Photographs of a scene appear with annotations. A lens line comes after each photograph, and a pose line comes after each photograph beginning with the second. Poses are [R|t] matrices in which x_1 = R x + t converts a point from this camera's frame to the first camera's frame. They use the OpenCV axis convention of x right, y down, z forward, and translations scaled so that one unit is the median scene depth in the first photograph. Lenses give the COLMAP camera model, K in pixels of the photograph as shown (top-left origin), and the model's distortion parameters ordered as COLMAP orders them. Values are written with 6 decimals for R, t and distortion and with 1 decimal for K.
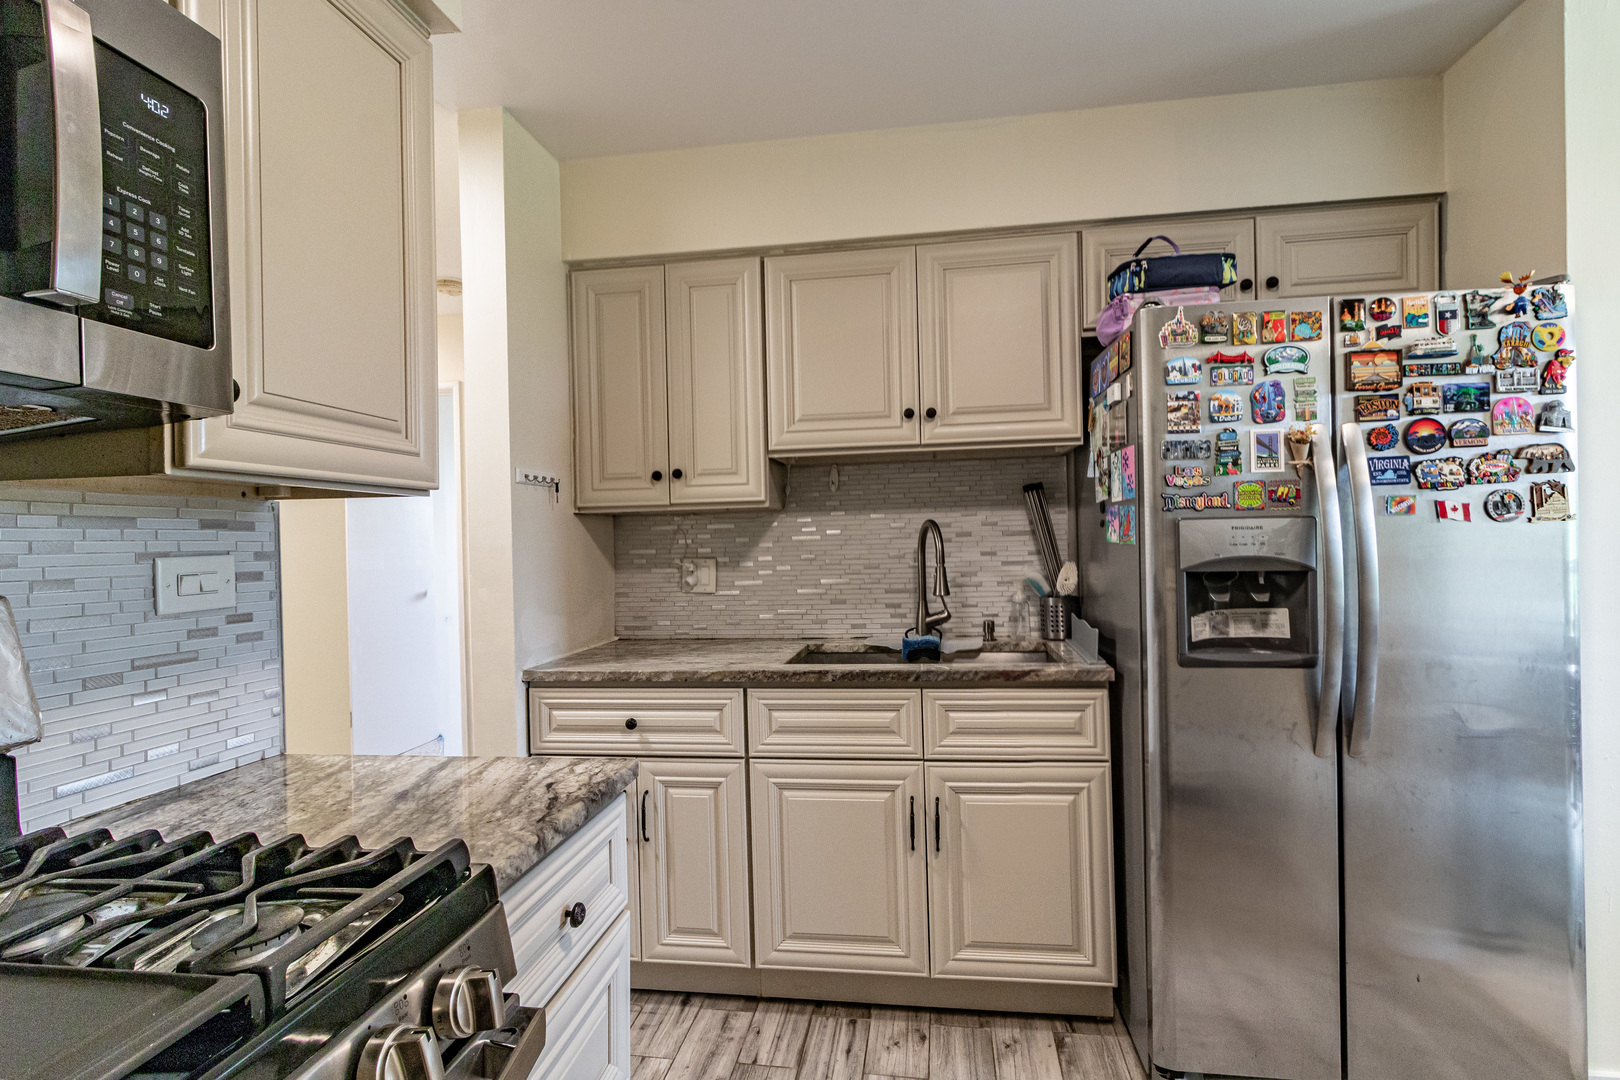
lens RADIAL K [[828.0, 0, 812.6], [0, 828.0, 561.6], [0, 0, 1]] dist [-0.000614, 0.000704]
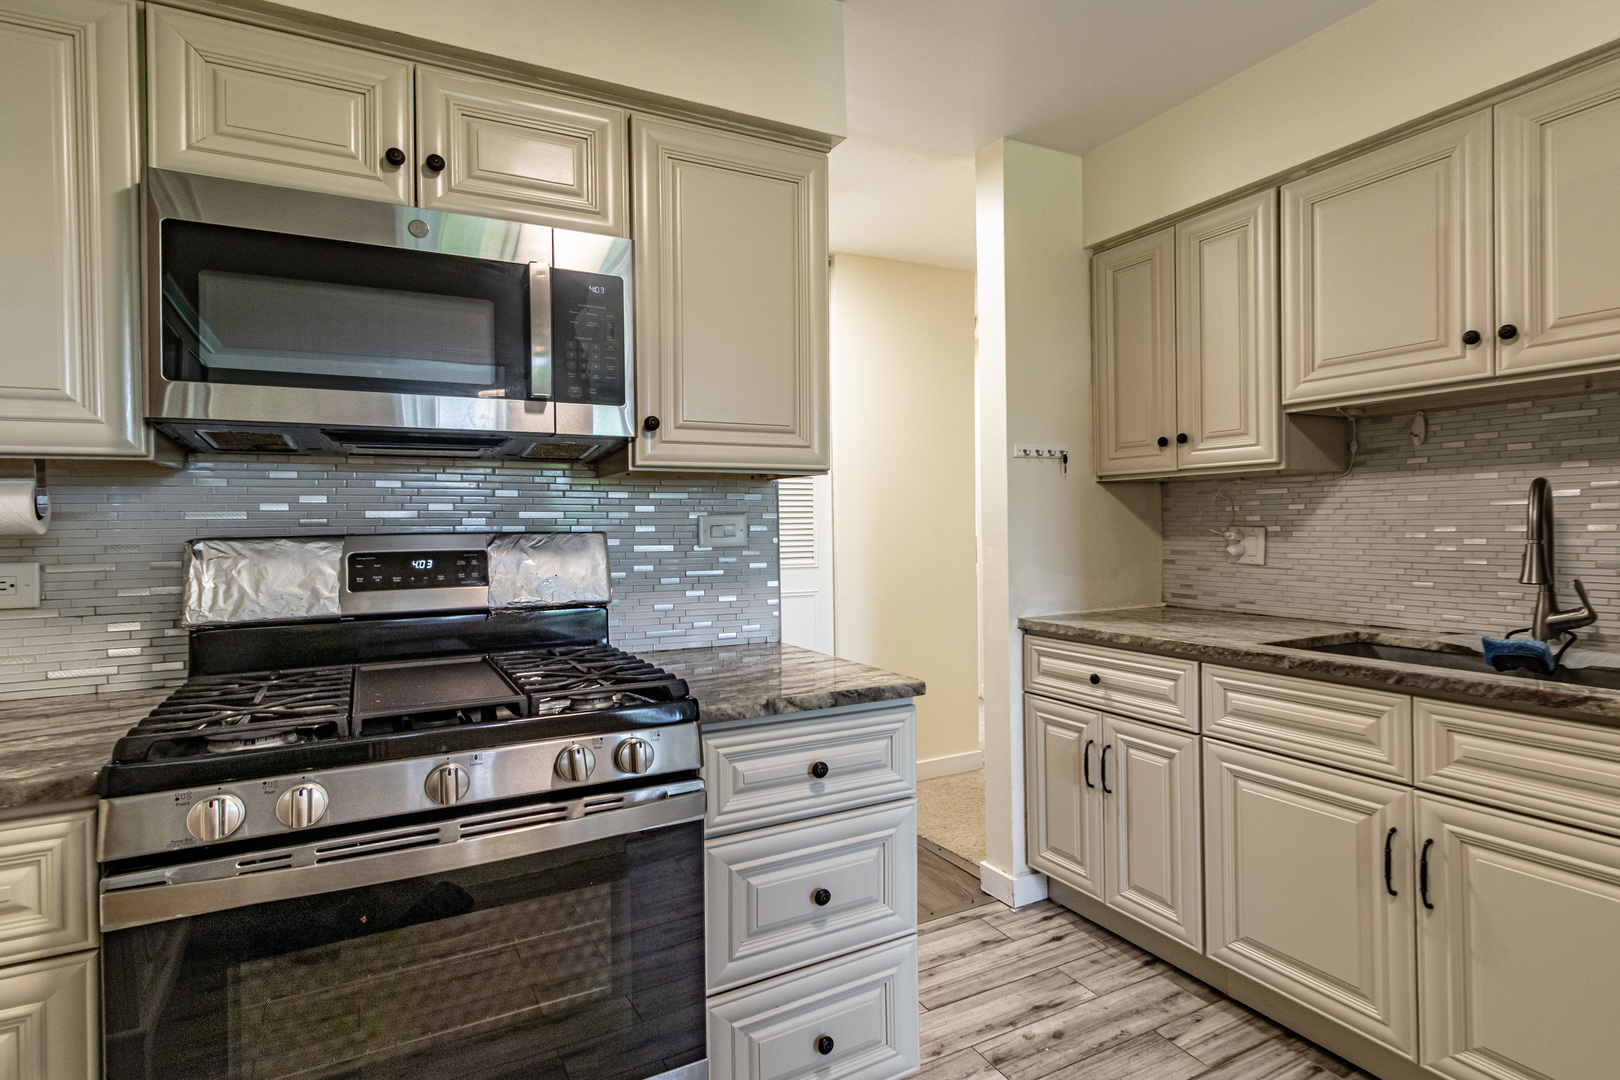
lens RADIAL K [[828.0, 0, 812.6], [0, 828.0, 561.6], [0, 0, 1]] dist [-0.000614, 0.000704]
pose [[0.587805, 0.053517, -0.807230, 0.395806], [-0.023665, 0.998520, 0.048967, 0.001410], [0.808656, -0.009680, 0.588202, 0.075928]]
